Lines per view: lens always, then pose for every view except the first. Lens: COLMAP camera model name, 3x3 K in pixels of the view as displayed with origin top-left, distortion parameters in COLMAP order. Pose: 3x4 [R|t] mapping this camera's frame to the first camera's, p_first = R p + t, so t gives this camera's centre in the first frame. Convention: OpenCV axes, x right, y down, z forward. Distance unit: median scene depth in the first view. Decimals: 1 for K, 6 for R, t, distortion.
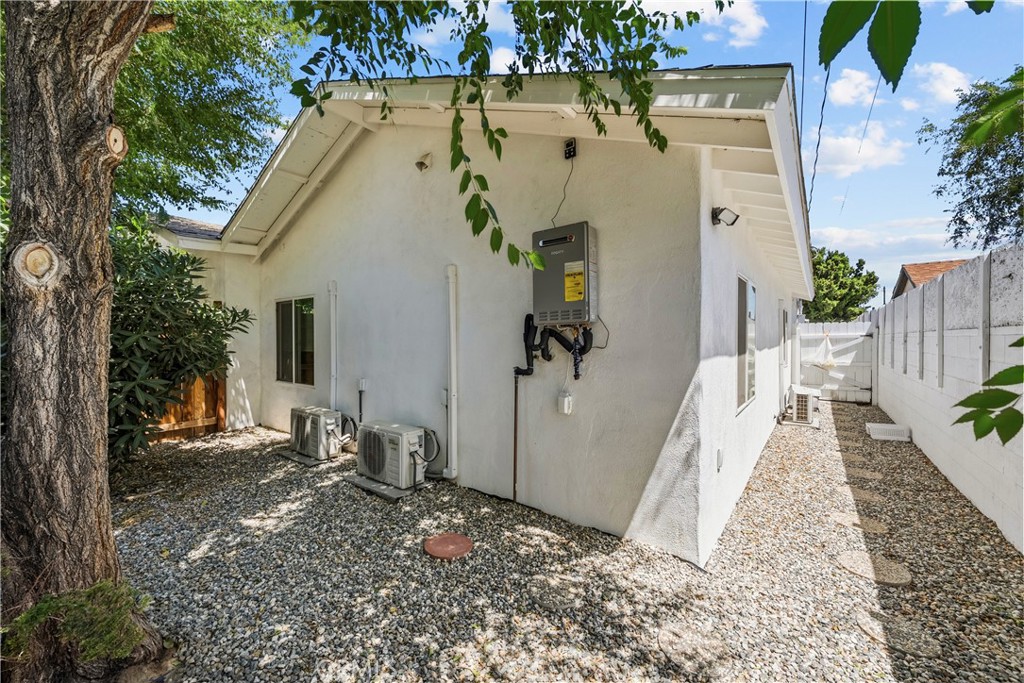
lens RADIAL K [[407.3, 0, 510.5], [0, 407.3, 341.5], [0, 0, 1]] dist [0.000255, -0.001055]
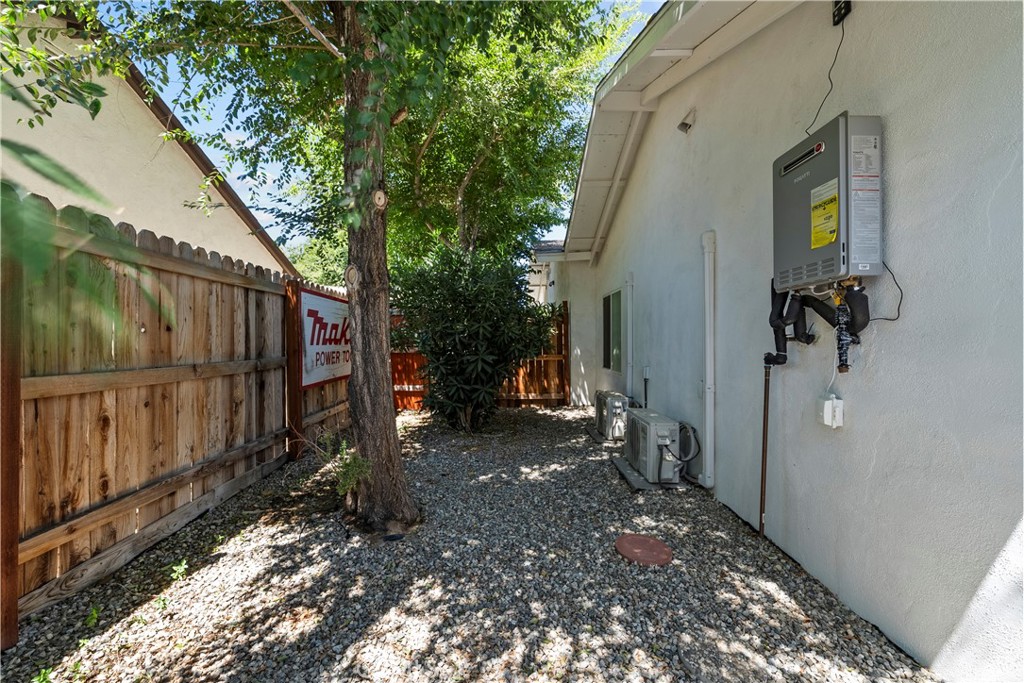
lens RADIAL K [[407.3, 0, 510.3], [0, 407.3, 341.8], [0, 0, 1]] dist [0.000255, -0.001055]
pose [[0.595076, 0.003172, -0.803663, 0.335582], [-0.002843, 0.999994, 0.001842, 0.044088], [0.803664, 0.001188, 0.595082, 0.210008]]
